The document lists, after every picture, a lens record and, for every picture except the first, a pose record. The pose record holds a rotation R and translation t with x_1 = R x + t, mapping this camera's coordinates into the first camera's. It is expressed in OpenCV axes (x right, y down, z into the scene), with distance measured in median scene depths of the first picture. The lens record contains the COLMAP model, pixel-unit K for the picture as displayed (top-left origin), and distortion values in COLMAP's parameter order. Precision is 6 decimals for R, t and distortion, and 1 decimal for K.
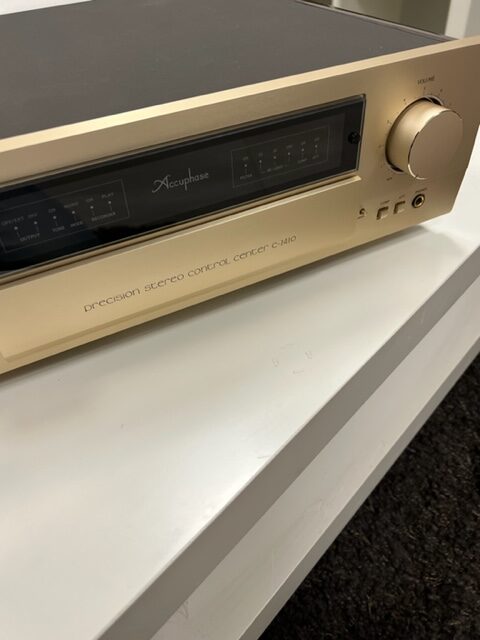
lens RADIAL K [[498.7, 0, 240.0], [0, 498.7, 320.0], [0, 0, 1]] dist [0.004408, -0.004008]
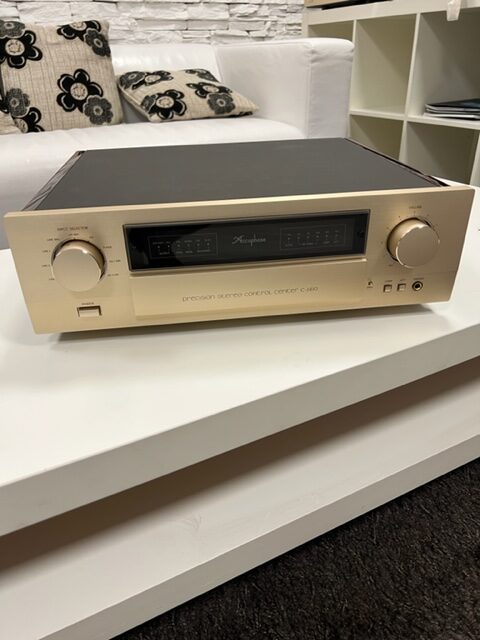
lens RADIAL K [[483.0, 0, 240.0], [0, 483.0, 320.0], [0, 0, 1]] dist [0.005002, -0.012614]
pose [[0.934218, 0.188011, -0.303132, 0.319443], [-0.246910, 0.954161, -0.169152, 0.220668], [0.257434, 0.232871, 0.937816, -0.426589]]
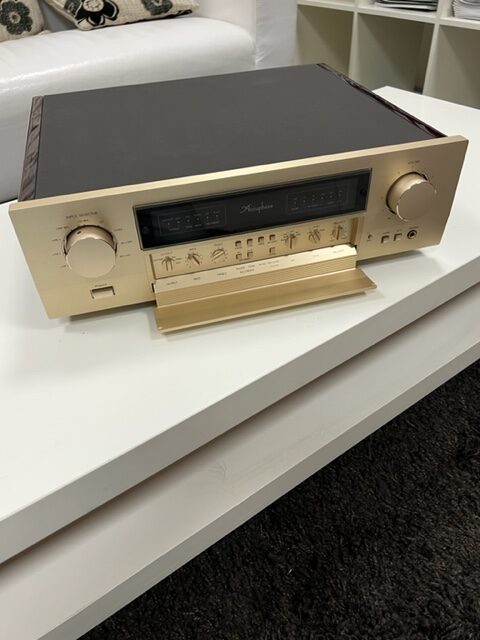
lens RADIAL K [[498.7, 0, 240.0], [0, 498.7, 320.0], [0, 0, 1]] dist [0.004408, -0.004008]
pose [[0.977113, 0.141996, -0.158389, 0.122370], [-0.144904, 0.989422, -0.006904, 0.106680], [0.155733, 0.029698, 0.987353, -0.578049]]
